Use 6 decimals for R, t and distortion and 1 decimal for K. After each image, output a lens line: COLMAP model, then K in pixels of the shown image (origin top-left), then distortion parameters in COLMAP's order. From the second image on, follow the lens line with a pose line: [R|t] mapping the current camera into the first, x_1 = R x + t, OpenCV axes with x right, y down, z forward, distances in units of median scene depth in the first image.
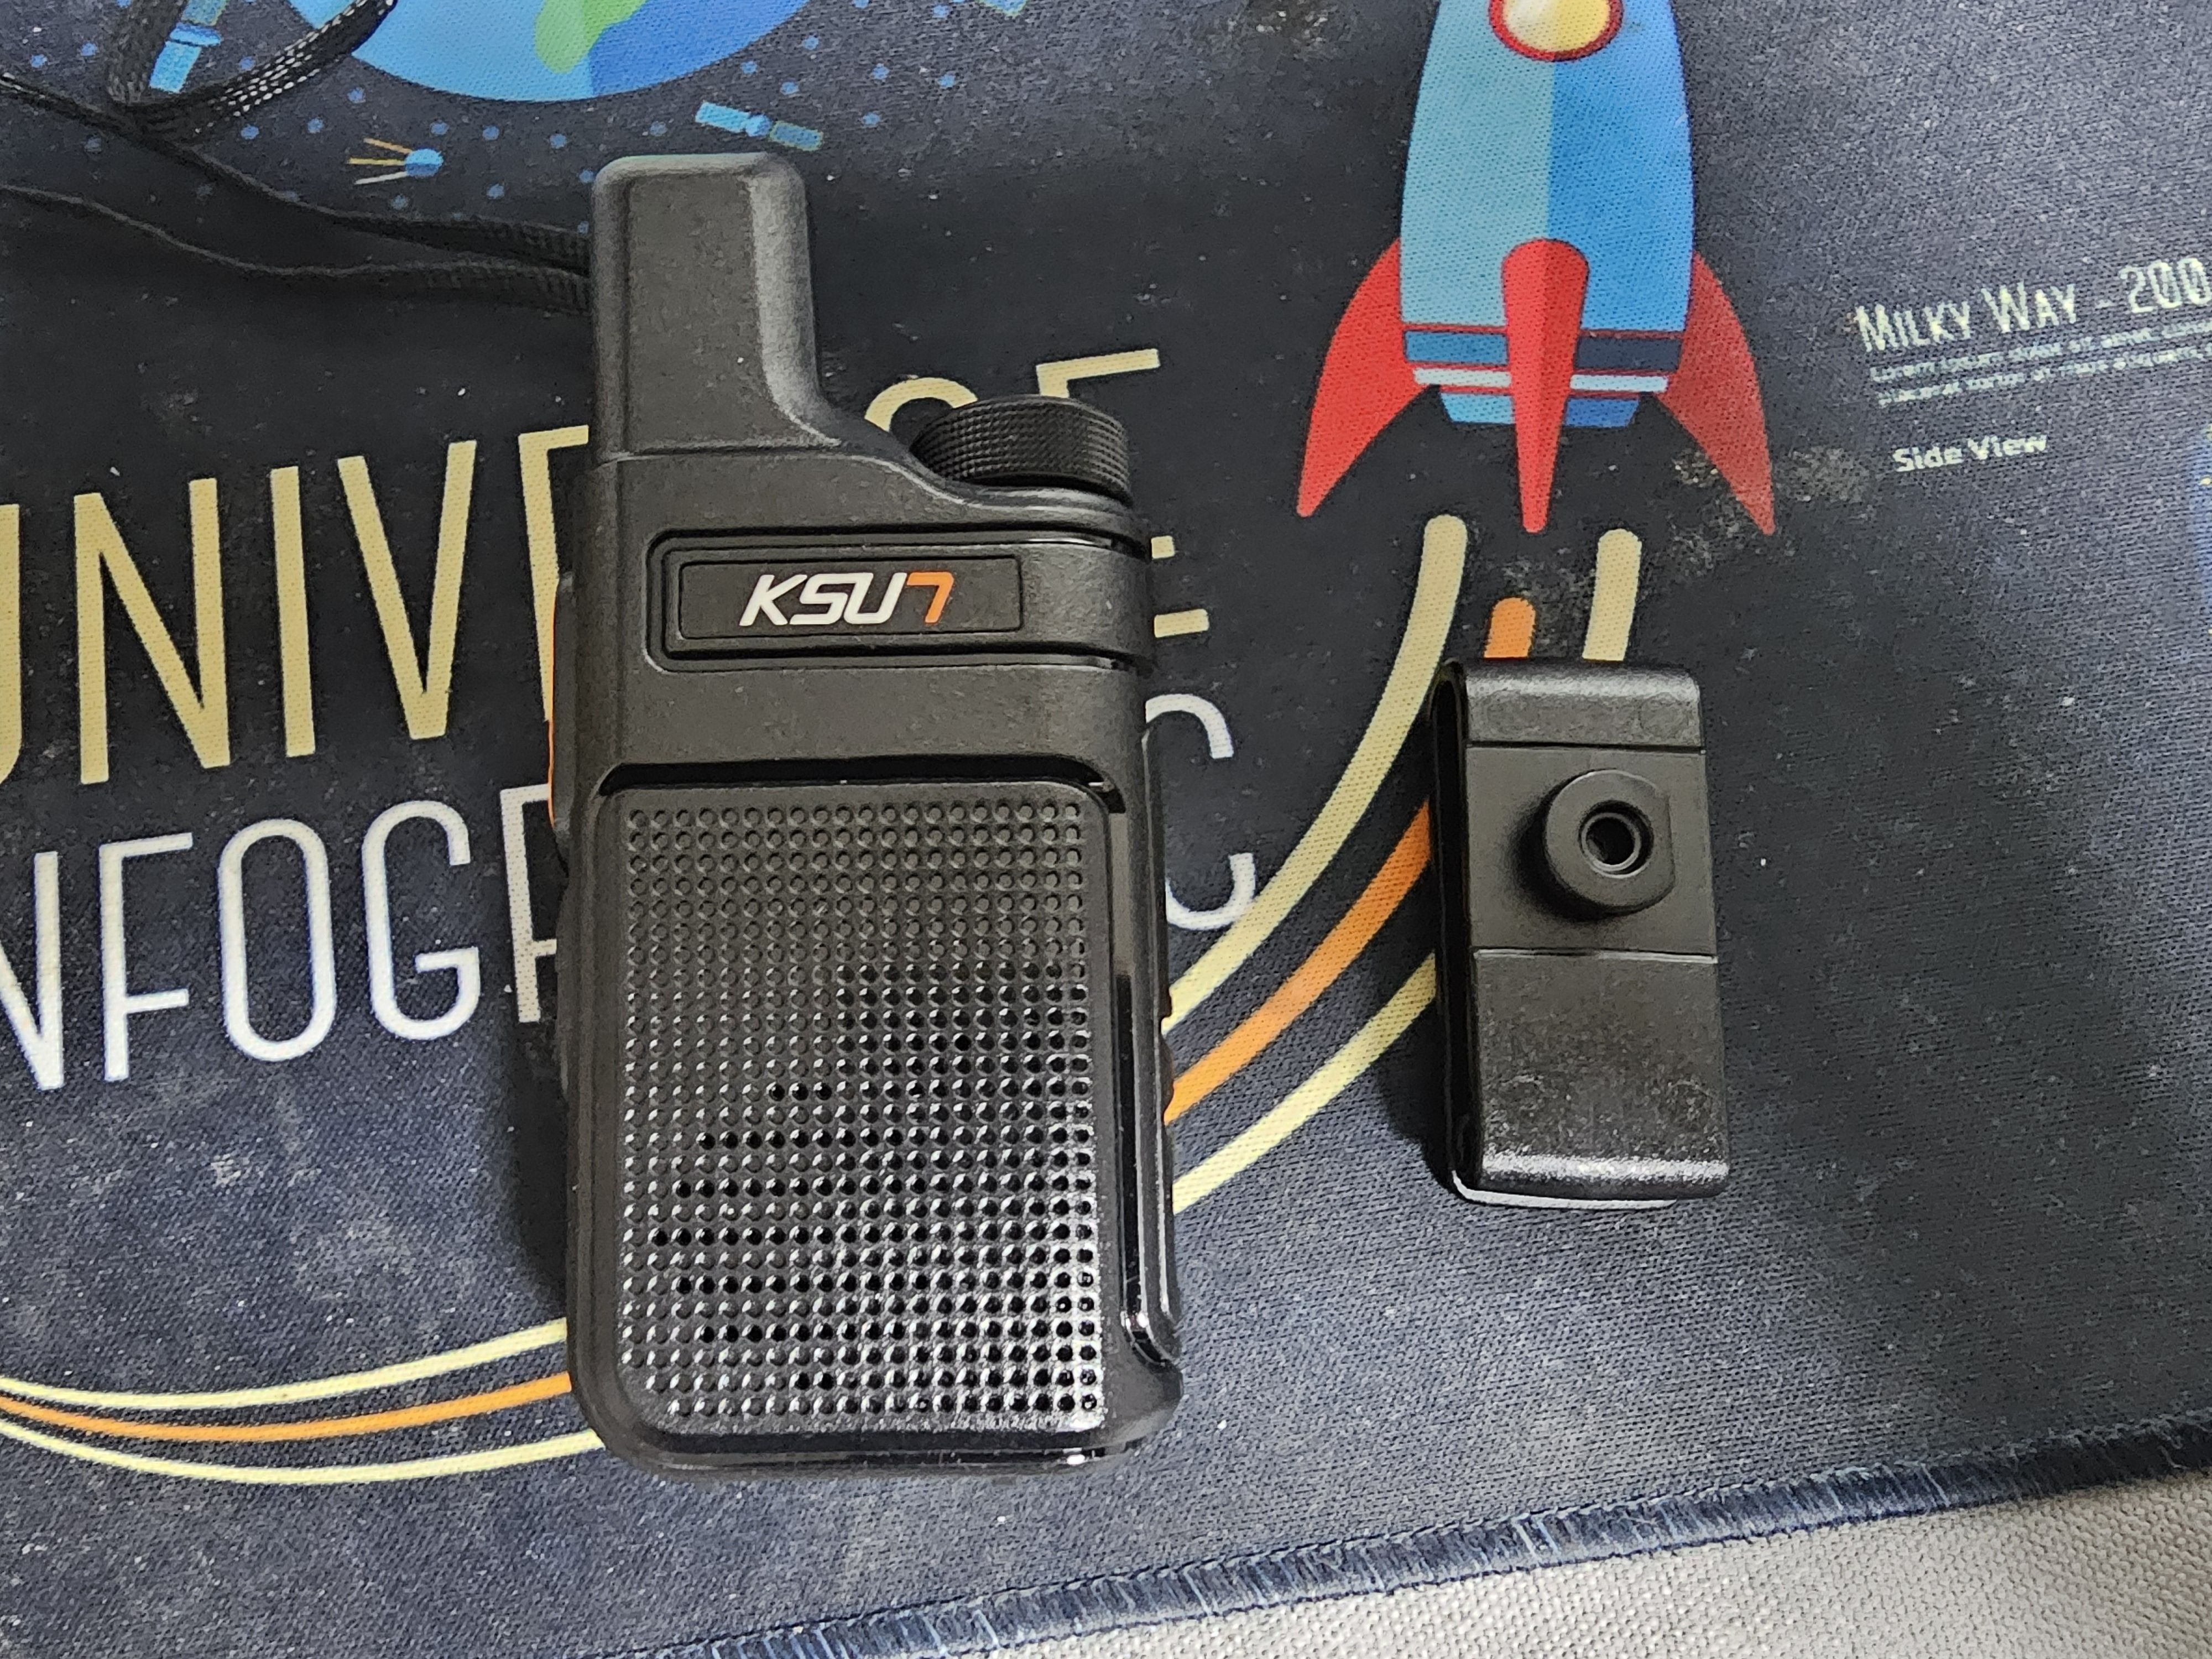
lens RADIAL K [[888.2, 0, 1108.0], [0, 888.2, 830.6], [0, 0, 1]] dist [0.002396, -0.000441]
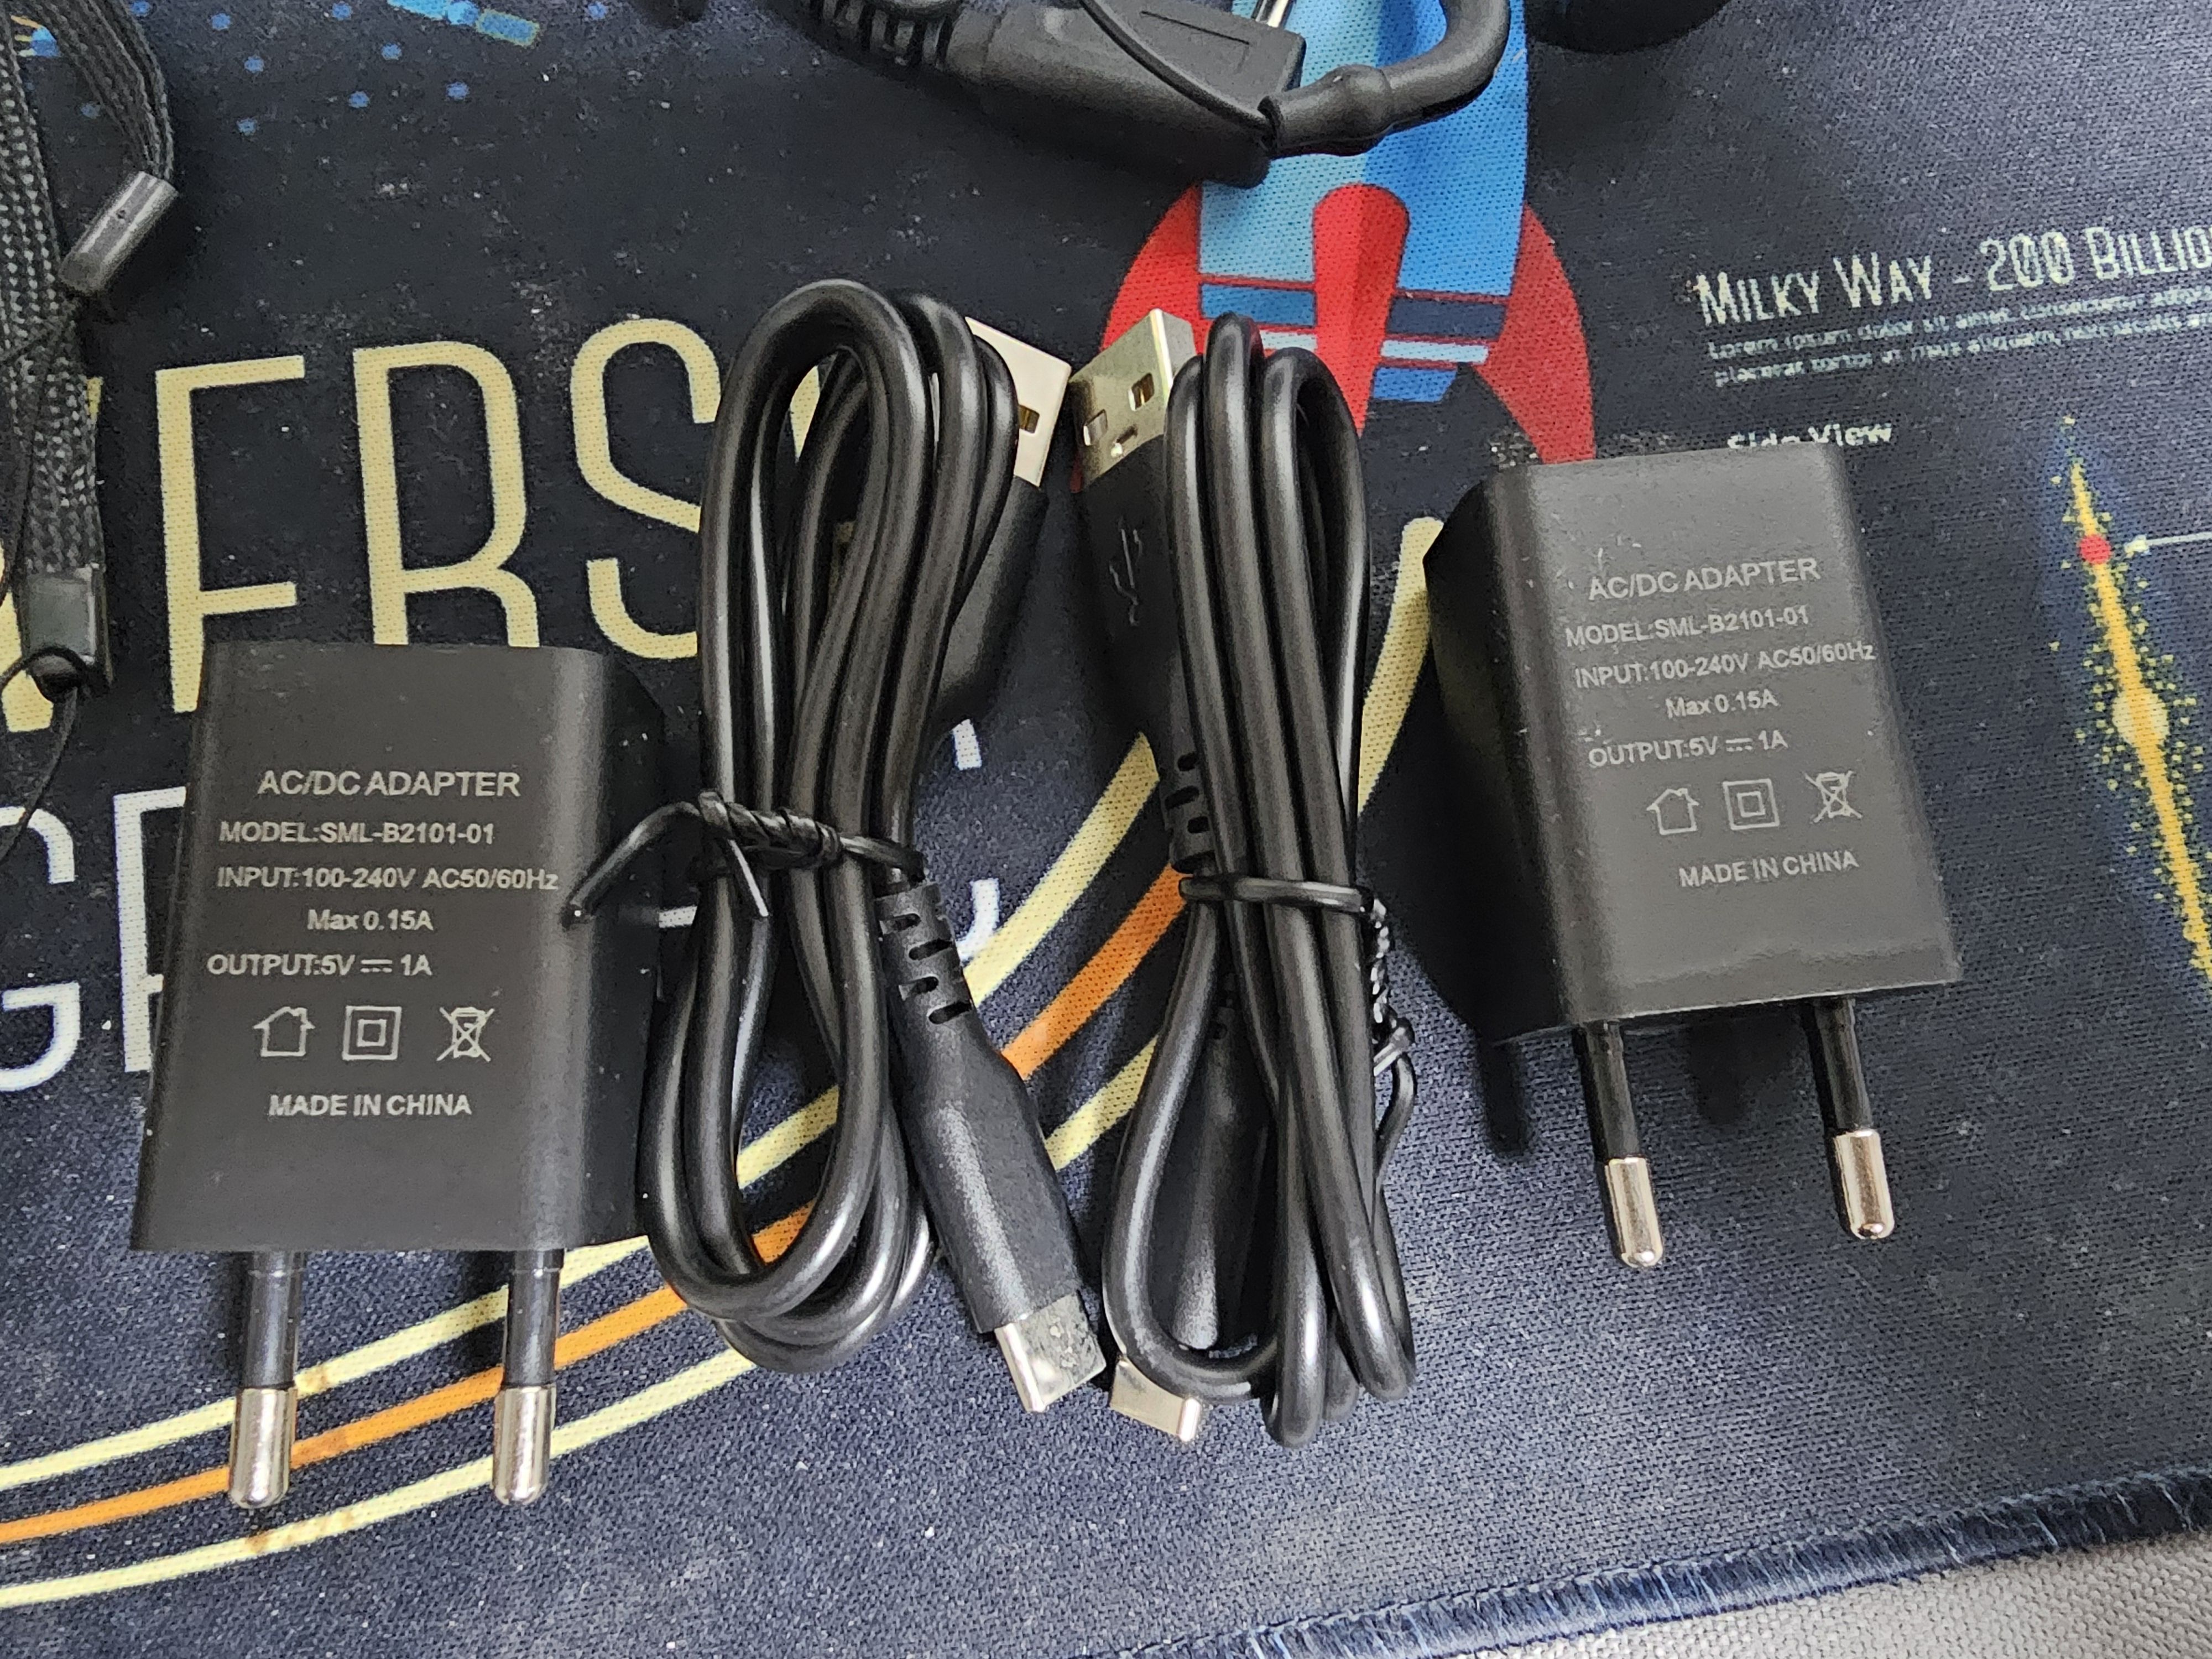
lens RADIAL K [[1009.7, 0, 1104.3], [0, 1009.7, 830.0], [0, 0, 1]] dist [0.005525, -0.001854]
pose [[0.999081, 0.010834, 0.041463, 0.212103], [-0.011239, 0.999891, 0.009536, -0.031518], [-0.041355, -0.009994, 0.999095, -0.000330]]
